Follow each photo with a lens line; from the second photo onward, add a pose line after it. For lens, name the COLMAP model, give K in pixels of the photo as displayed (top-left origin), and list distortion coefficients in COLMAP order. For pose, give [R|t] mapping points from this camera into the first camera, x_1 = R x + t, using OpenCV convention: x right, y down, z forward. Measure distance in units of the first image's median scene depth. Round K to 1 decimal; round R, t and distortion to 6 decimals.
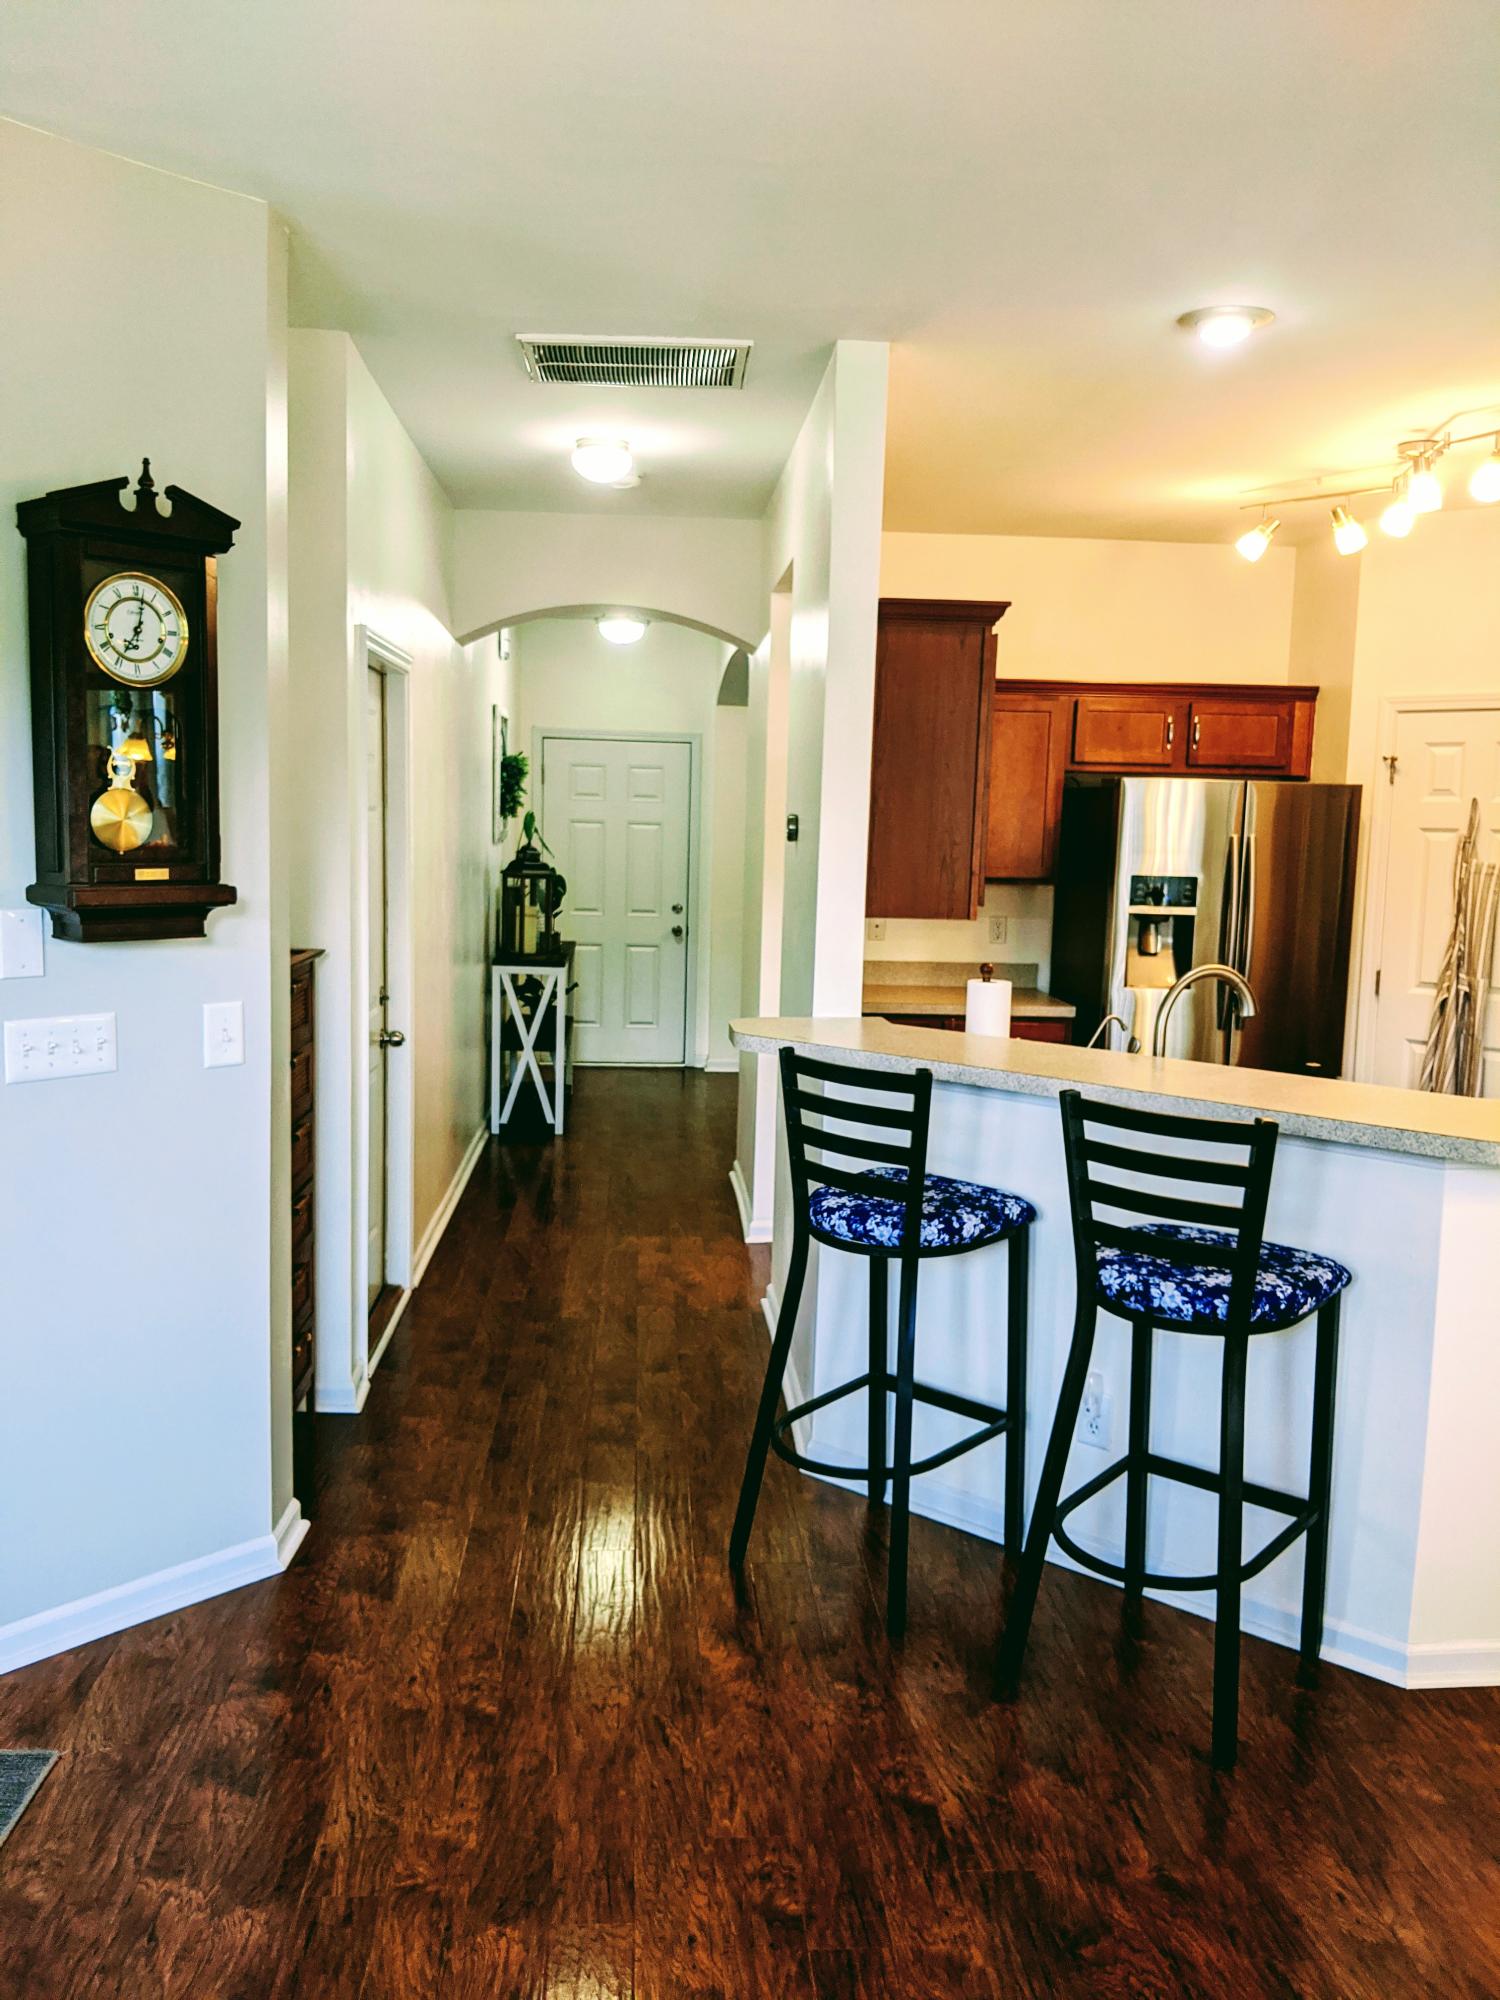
lens RADIAL K [[1579.2, 0, 745.5], [0, 1579.2, 994.7], [0, 0, 1]] dist [0.144732, -0.291966]
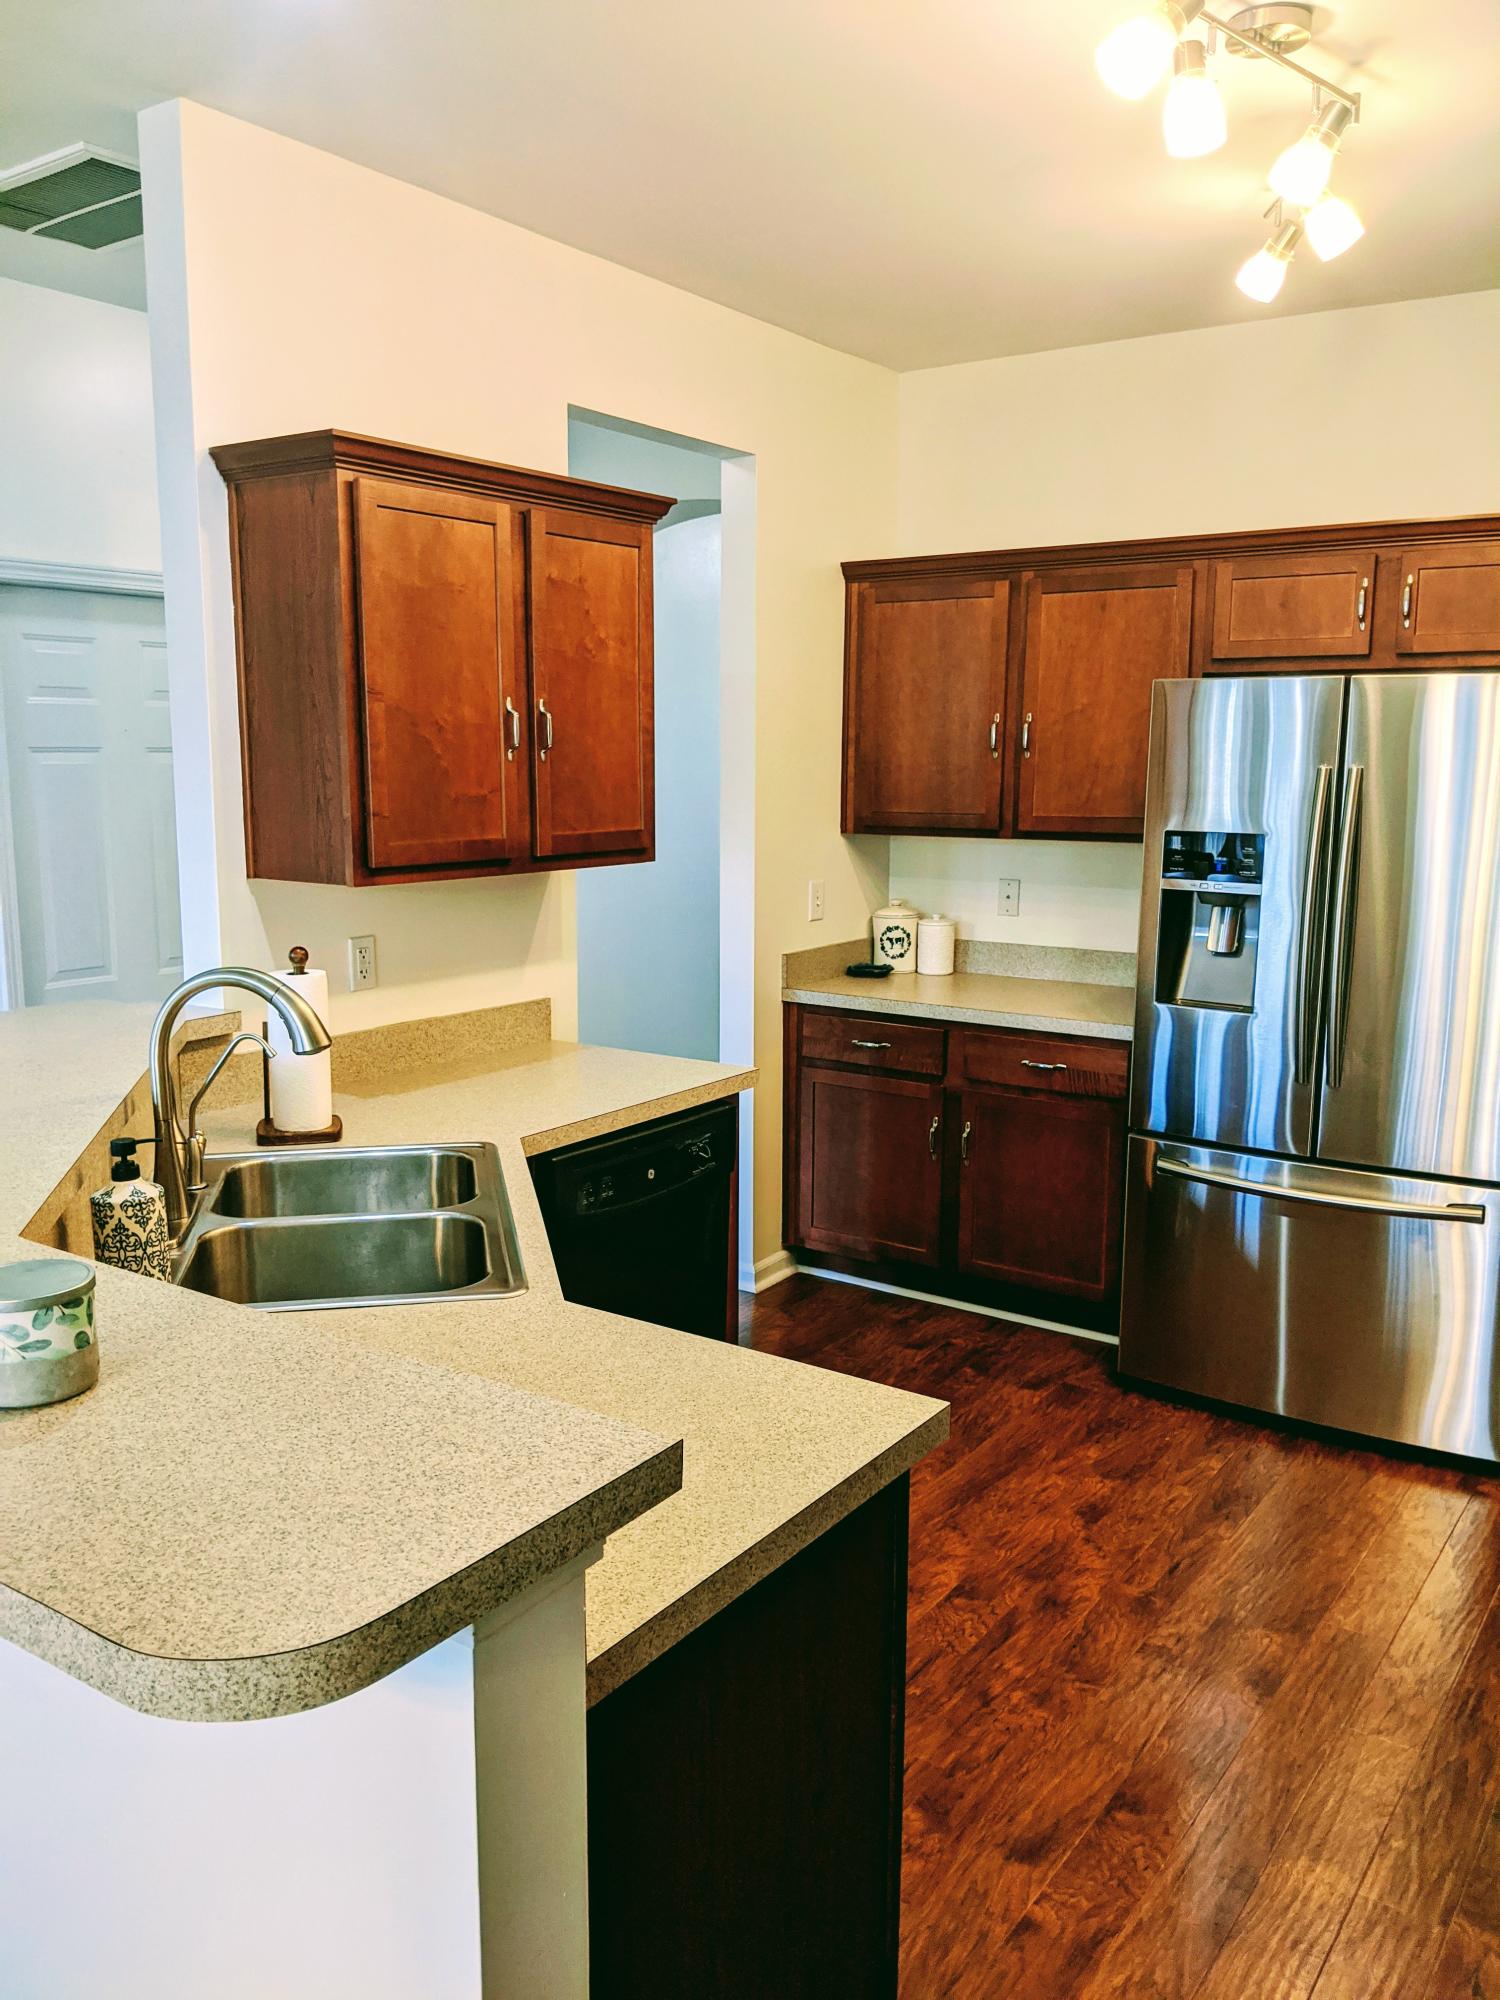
lens RADIAL K [[1615.5, 0, 749.1], [0, 1615.5, 998.7], [0, 0, 1]] dist [-0.006804, -0.003667]
pose [[0.786382, 0.068913, -0.613885, 0.754335], [-0.052010, 0.997616, 0.045365, -0.041801], [0.615548, -0.003746, 0.788091, 0.560637]]
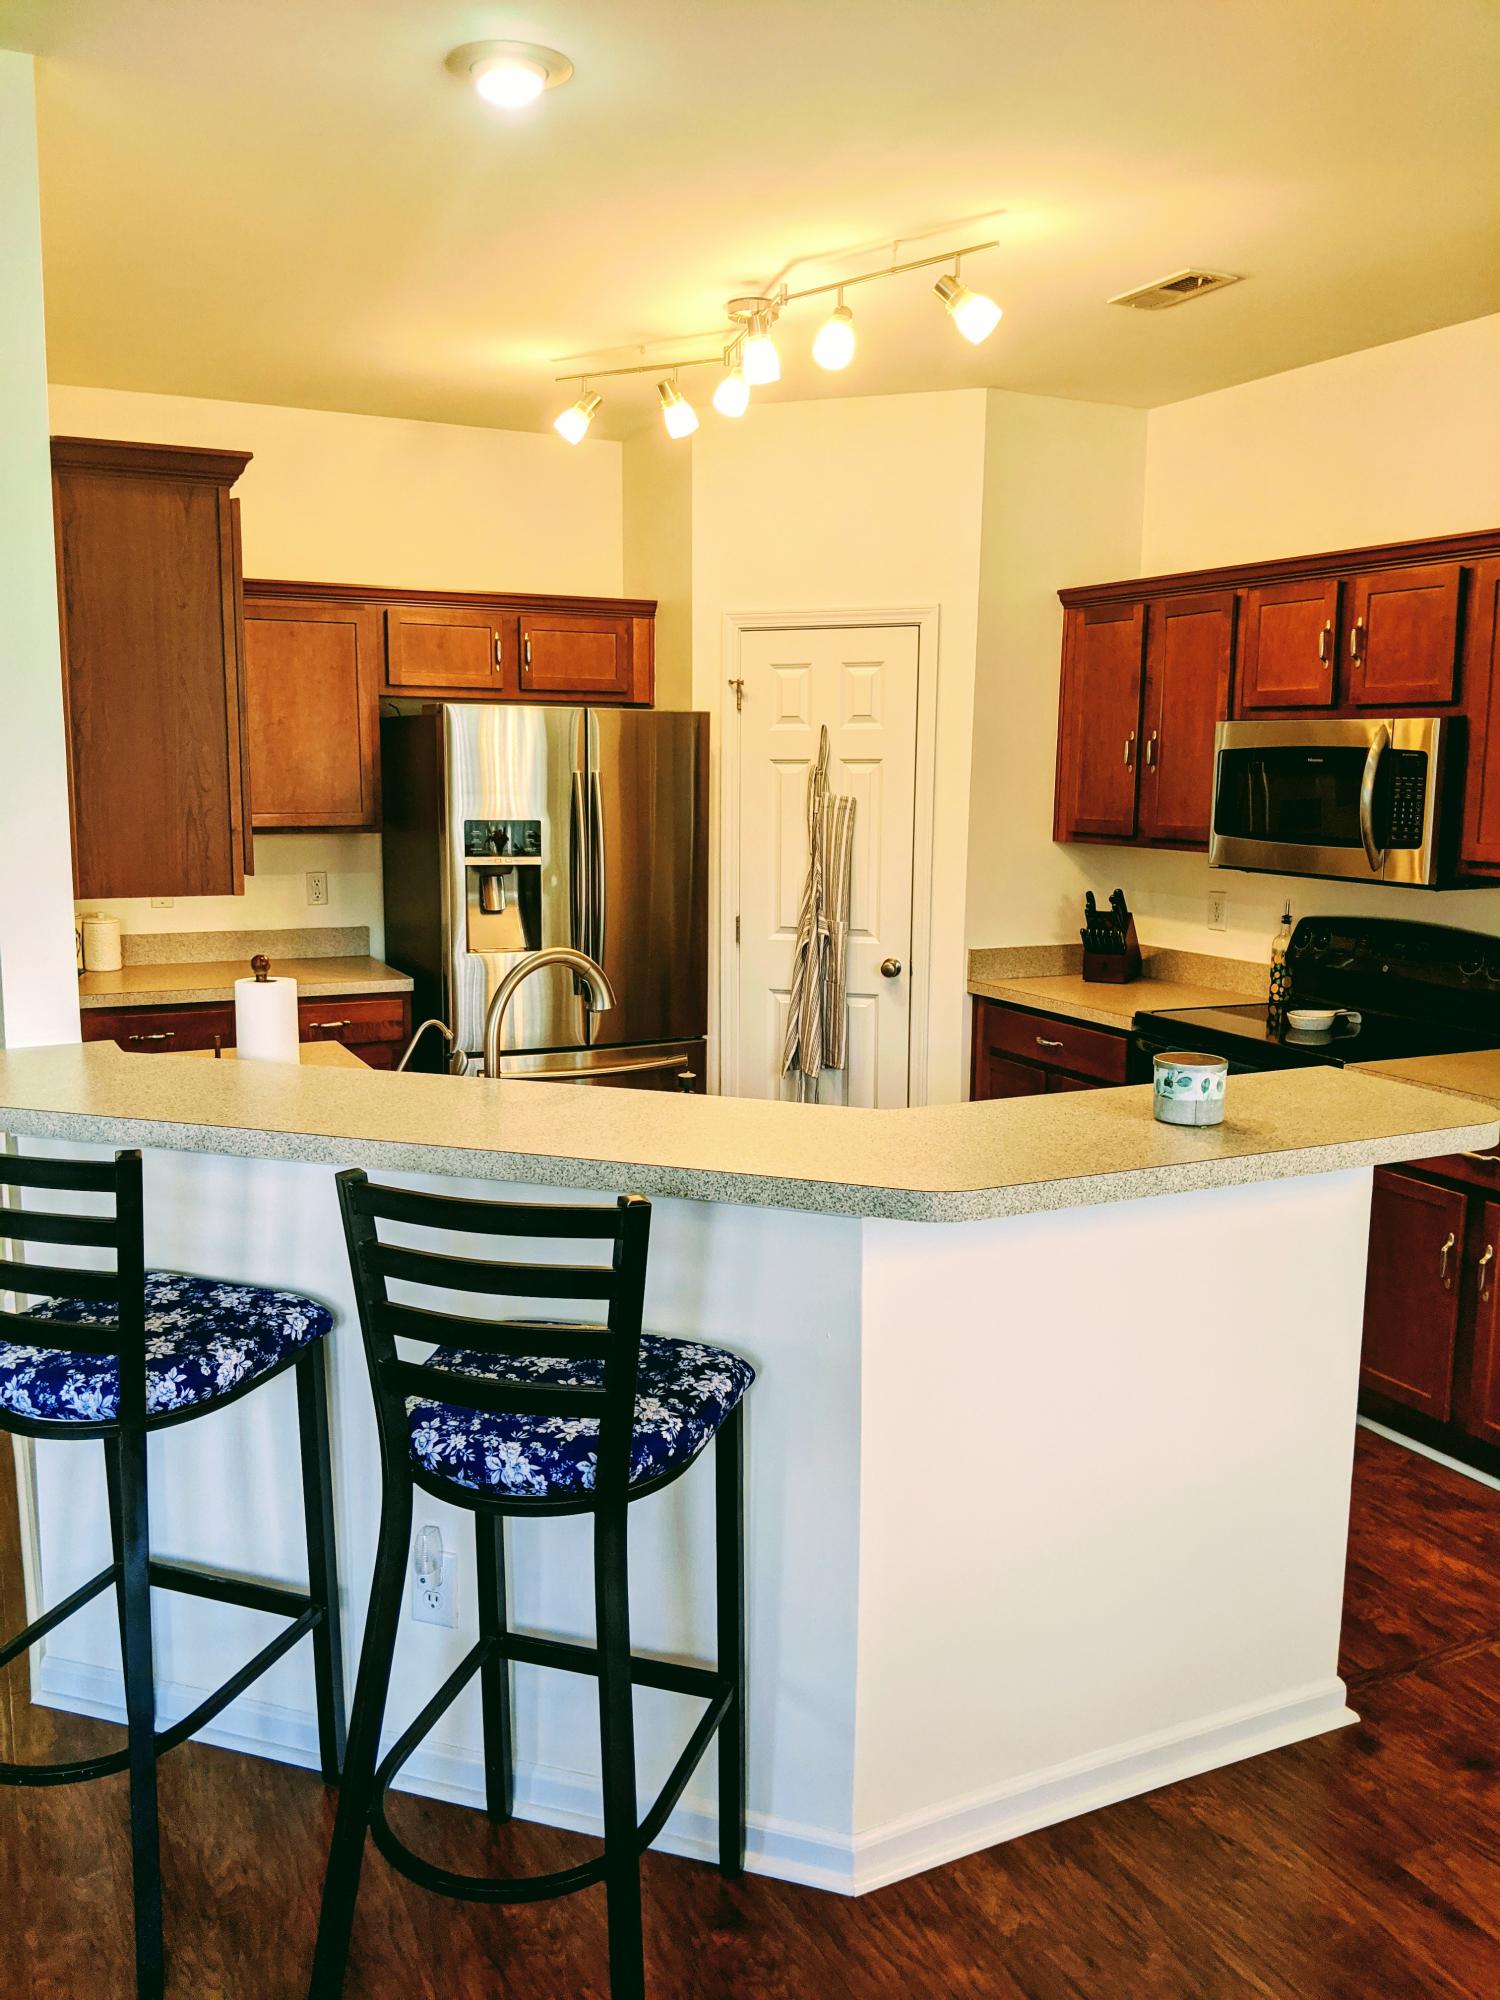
lens RADIAL K [[1575.9, 0, 742.4], [0, 1575.9, 995.6], [0, 0, 1]] dist [0.005695, -0.145340]
pose [[0.923747, -0.075344, 0.375518, 0.089361], [0.059828, 0.996810, 0.052828, -0.027525], [-0.378301, -0.026333, 0.925308, 0.264277]]
